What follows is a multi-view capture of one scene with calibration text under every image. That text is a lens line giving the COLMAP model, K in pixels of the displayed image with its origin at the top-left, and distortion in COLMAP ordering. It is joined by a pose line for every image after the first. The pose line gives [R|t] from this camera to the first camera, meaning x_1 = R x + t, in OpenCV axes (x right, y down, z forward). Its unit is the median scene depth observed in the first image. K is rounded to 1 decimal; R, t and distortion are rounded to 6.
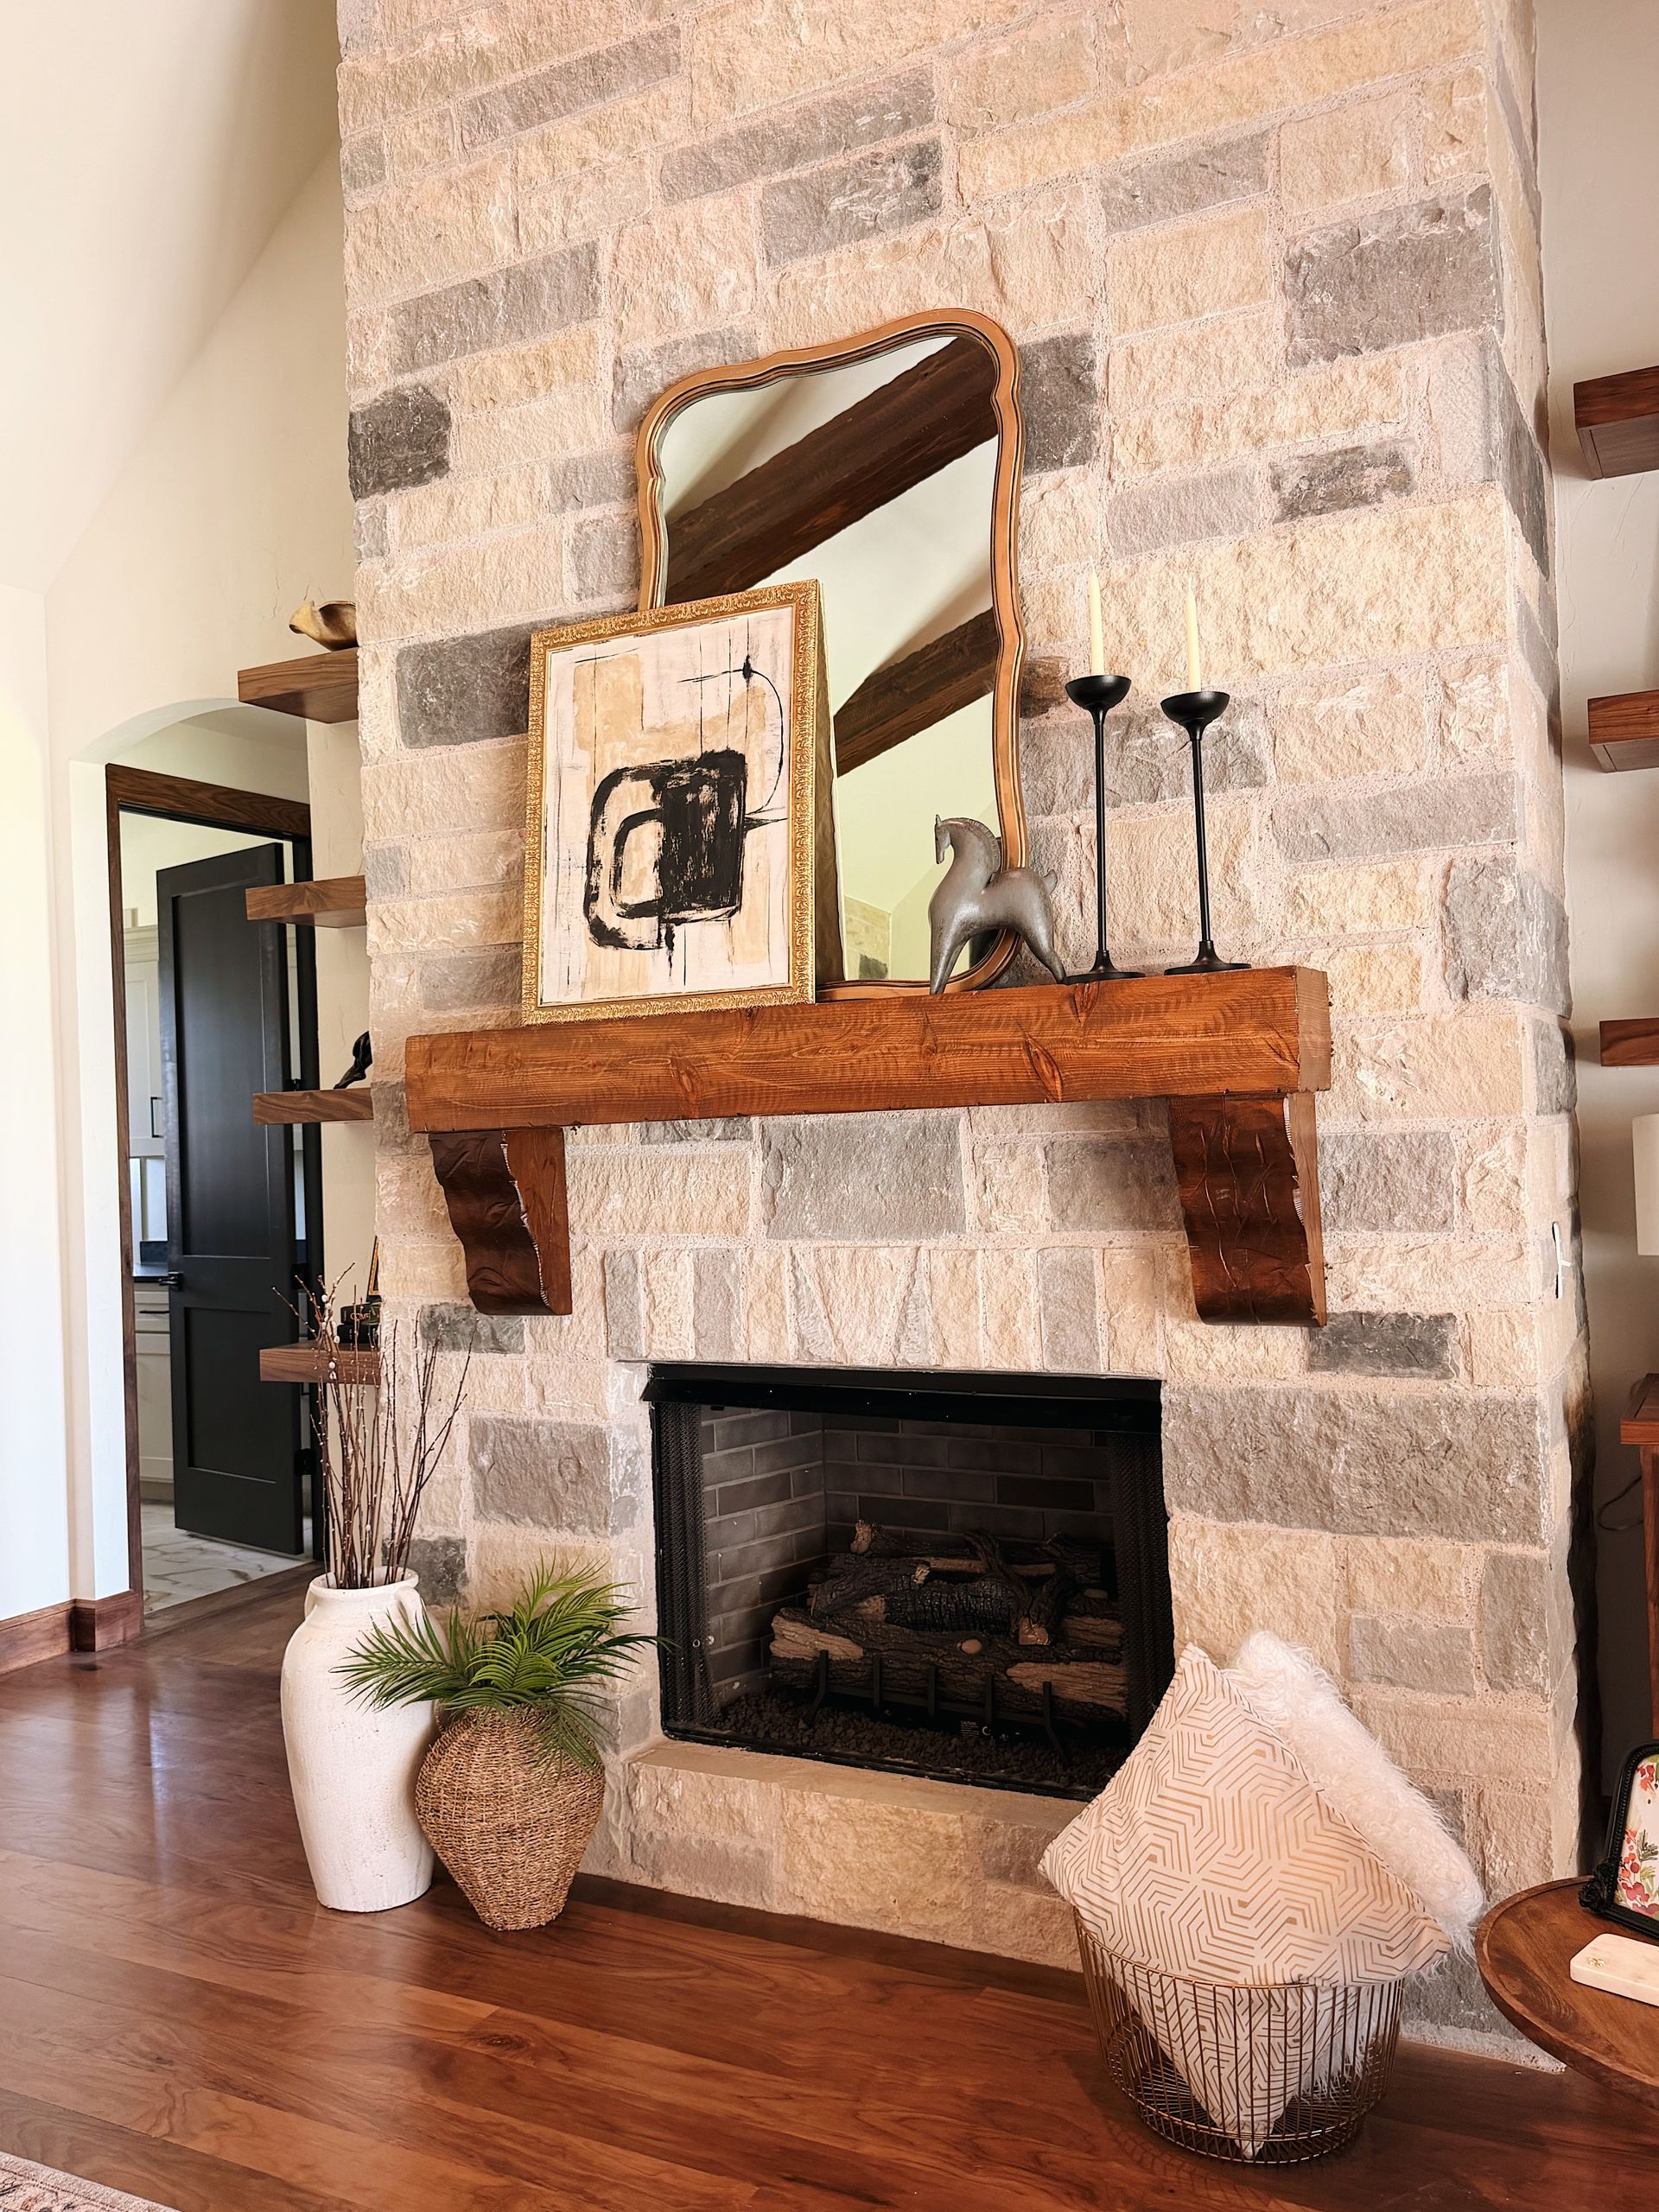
lens RADIAL K [[1793.7, 0, 799.9], [0, 1793.7, 1105.4], [0, 0, 1]] dist [0.113708, -0.225124]
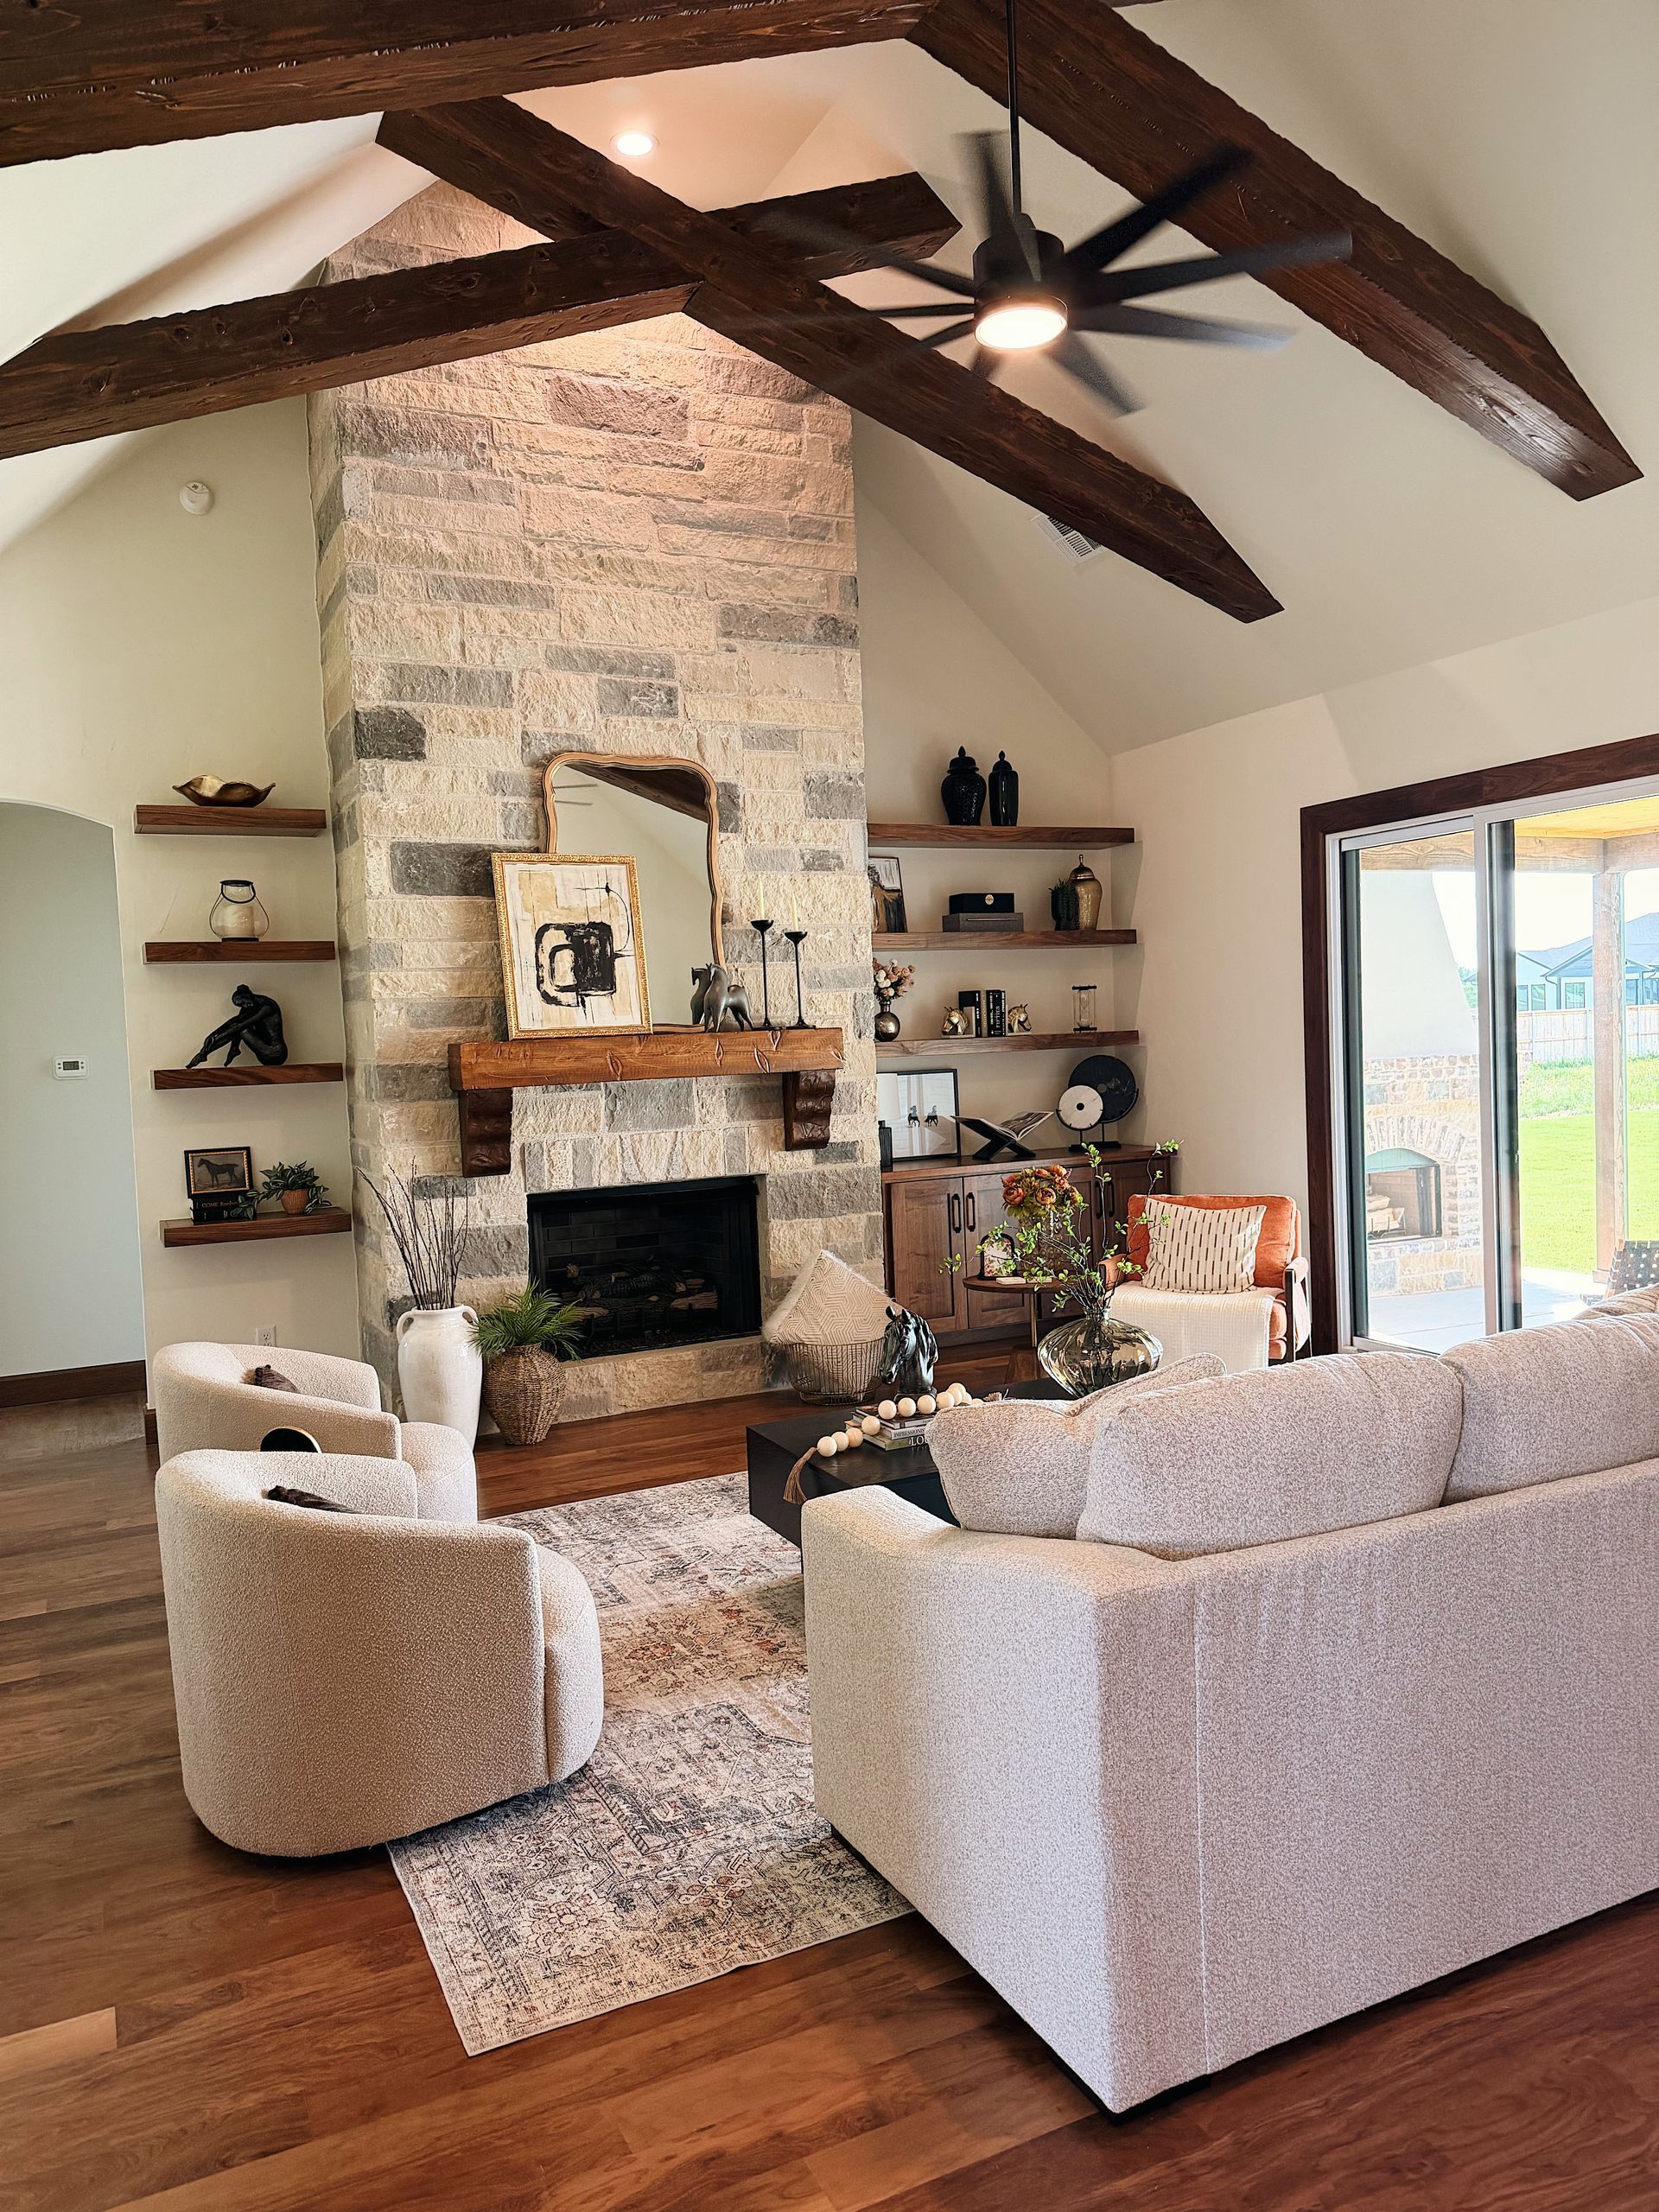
lens RADIAL K [[1533.6, 0, 824.9], [0, 1533.6, 1125.8], [0, 0, 1]] dist [0.076126, -0.160088]
pose [[0.587451, -0.034448, 0.808526, -1.468879], [0.007518, 0.999283, 0.037112, -0.006151], [-0.809225, -0.015723, 0.587289, -0.399845]]
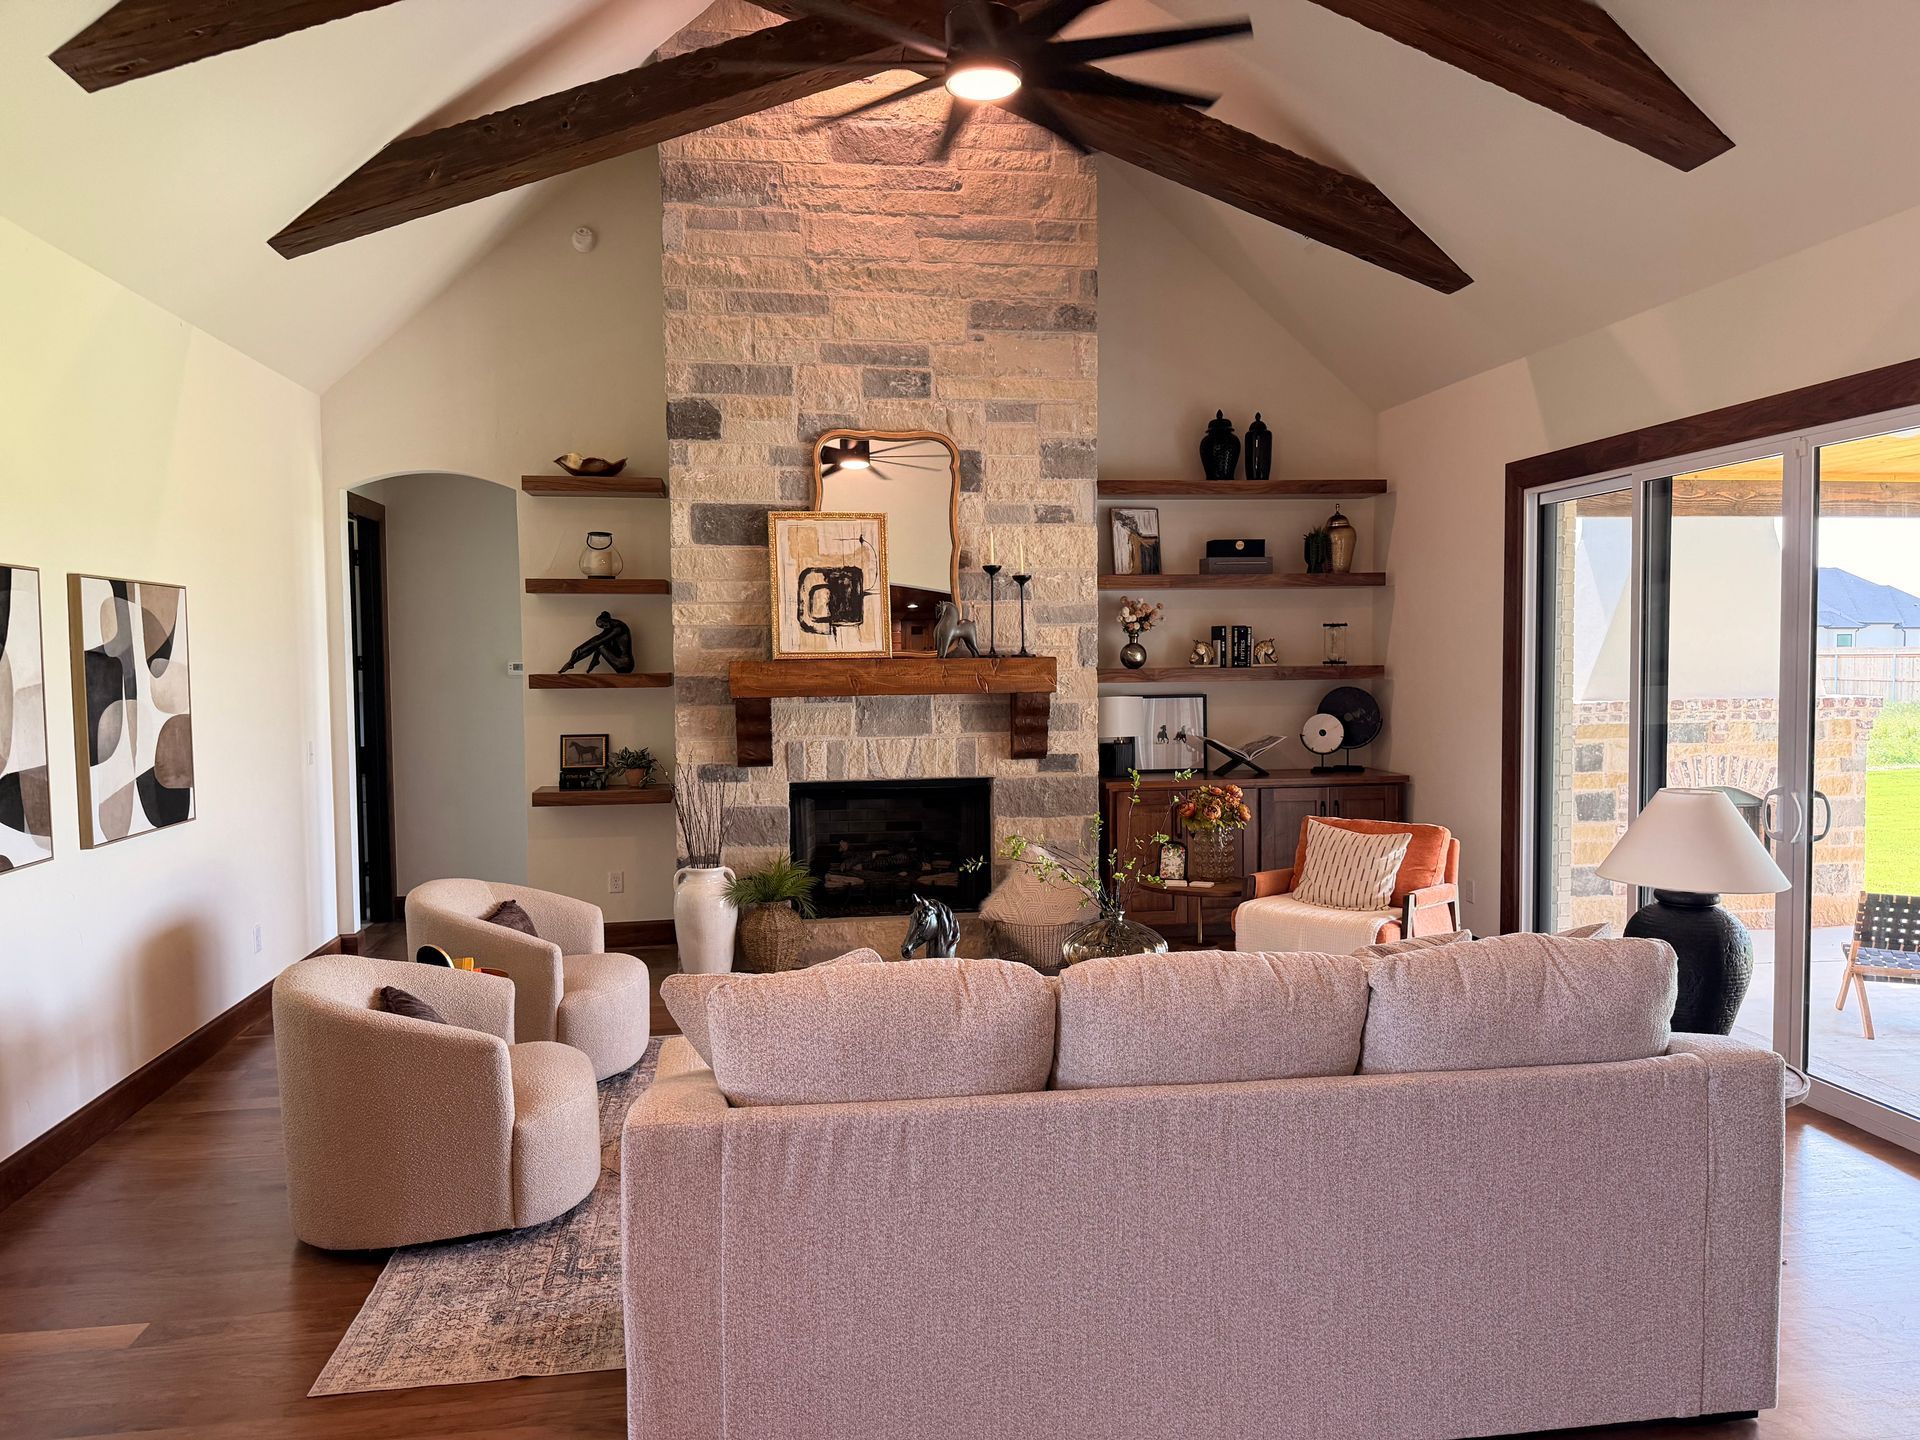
lens RADIAL K [[1340.3, 0, 962.4], [0, 1340.3, 731.9], [0, 0, 1]] dist [0.079779, -0.117476]
pose [[0.801508, -0.006755, 0.597946, -1.171126], [-0.027328, 0.998478, 0.047911, -0.041051], [-0.597359, -0.054742, 0.800103, -0.820939]]
